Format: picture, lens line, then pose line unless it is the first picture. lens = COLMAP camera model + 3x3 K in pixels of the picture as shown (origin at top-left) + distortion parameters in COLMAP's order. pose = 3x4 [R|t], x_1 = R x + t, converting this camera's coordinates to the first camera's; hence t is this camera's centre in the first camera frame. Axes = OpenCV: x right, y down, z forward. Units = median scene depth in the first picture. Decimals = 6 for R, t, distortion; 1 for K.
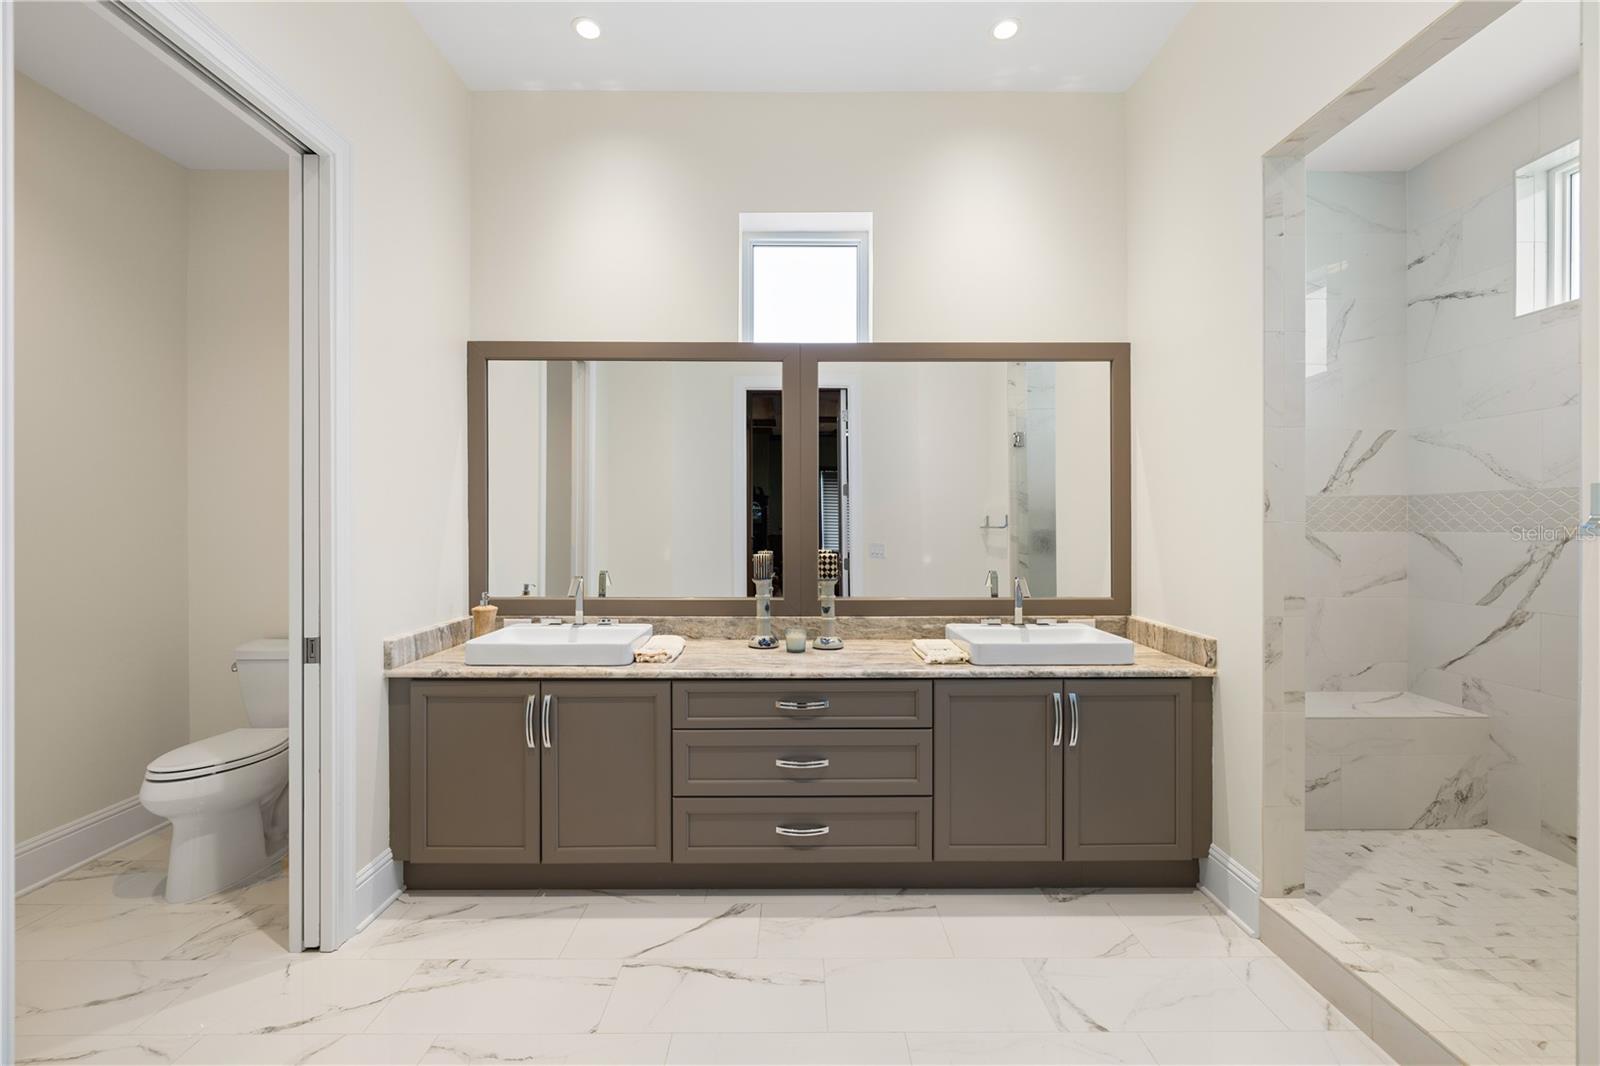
lens RADIAL K [[676.0, 0, 797.9], [0, 676.0, 530.3], [0, 0, 1]] dist [0.002689, -0.000047]
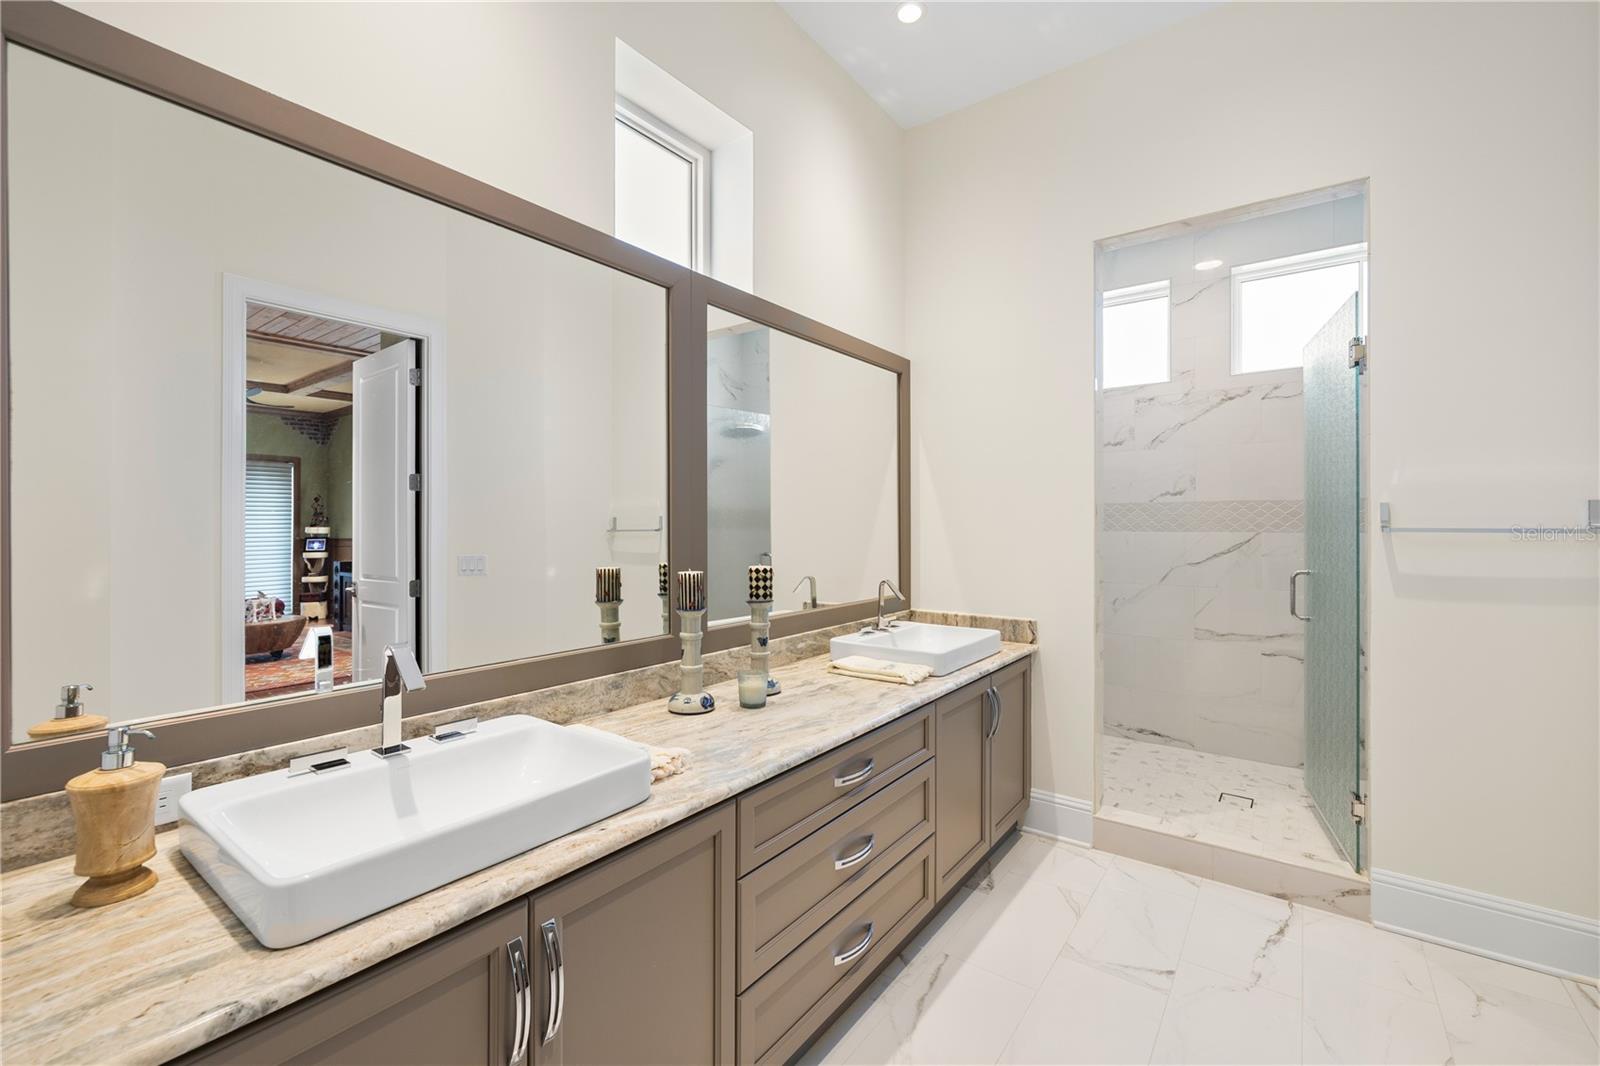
lens RADIAL K [[676.0, 0, 797.9], [0, 676.0, 530.3], [0, 0, 1]] dist [0.002689, -0.000047]
pose [[0.601404, -0.005174, 0.798929, -0.531060], [0.008579, 0.999963, 0.000018, -0.004414], [-0.798899, 0.006844, 0.601426, 0.523052]]
